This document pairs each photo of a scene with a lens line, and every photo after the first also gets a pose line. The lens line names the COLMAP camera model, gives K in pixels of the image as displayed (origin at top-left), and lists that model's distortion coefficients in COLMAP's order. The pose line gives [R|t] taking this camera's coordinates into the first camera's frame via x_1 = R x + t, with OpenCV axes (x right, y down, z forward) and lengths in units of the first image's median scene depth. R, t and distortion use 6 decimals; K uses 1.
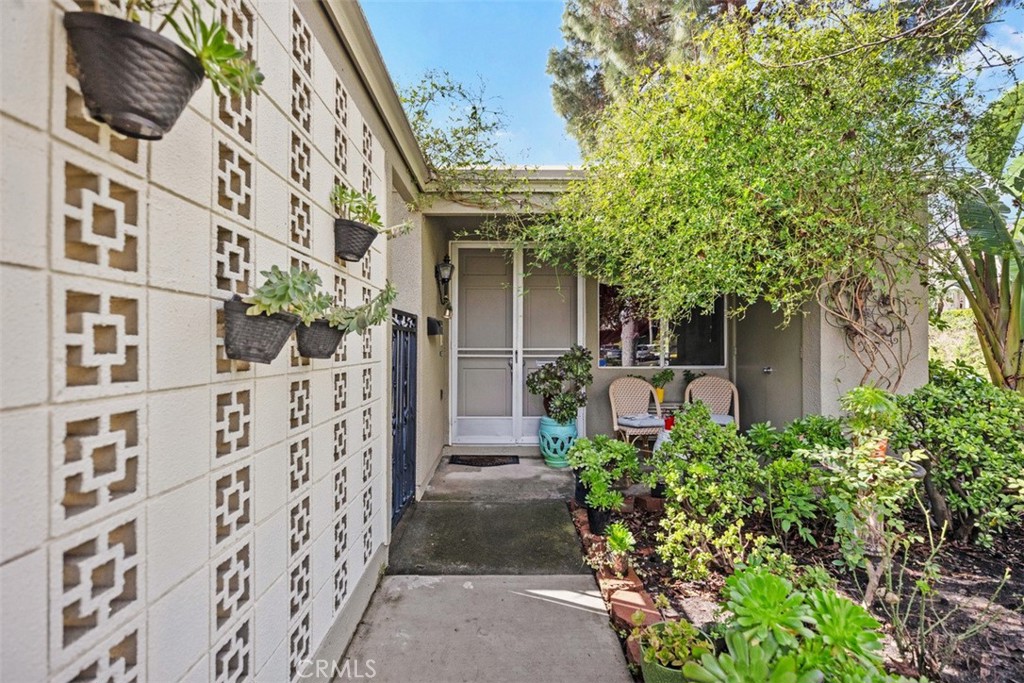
lens RADIAL K [[584.1, 0, 512.0], [0, 584.1, 341.5], [0, 0, 1]] dist [-0.002735, -0.000827]
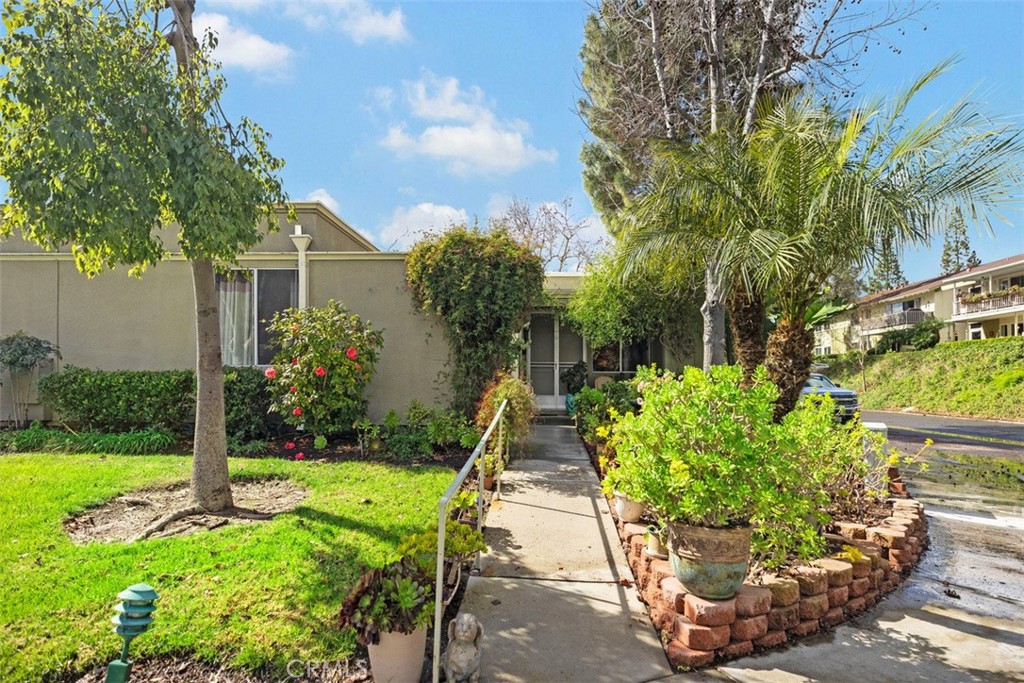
lens RADIAL K [[584.1, 0, 512.0], [0, 584.1, 341.5], [0, 0, 1]] dist [-0.002735, -0.000827]
pose [[0.997615, 0.001924, -0.068993, -0.005751], [-0.003507, 0.999733, -0.022828, -0.014170], [0.068930, 0.023016, 0.997356, -1.066042]]
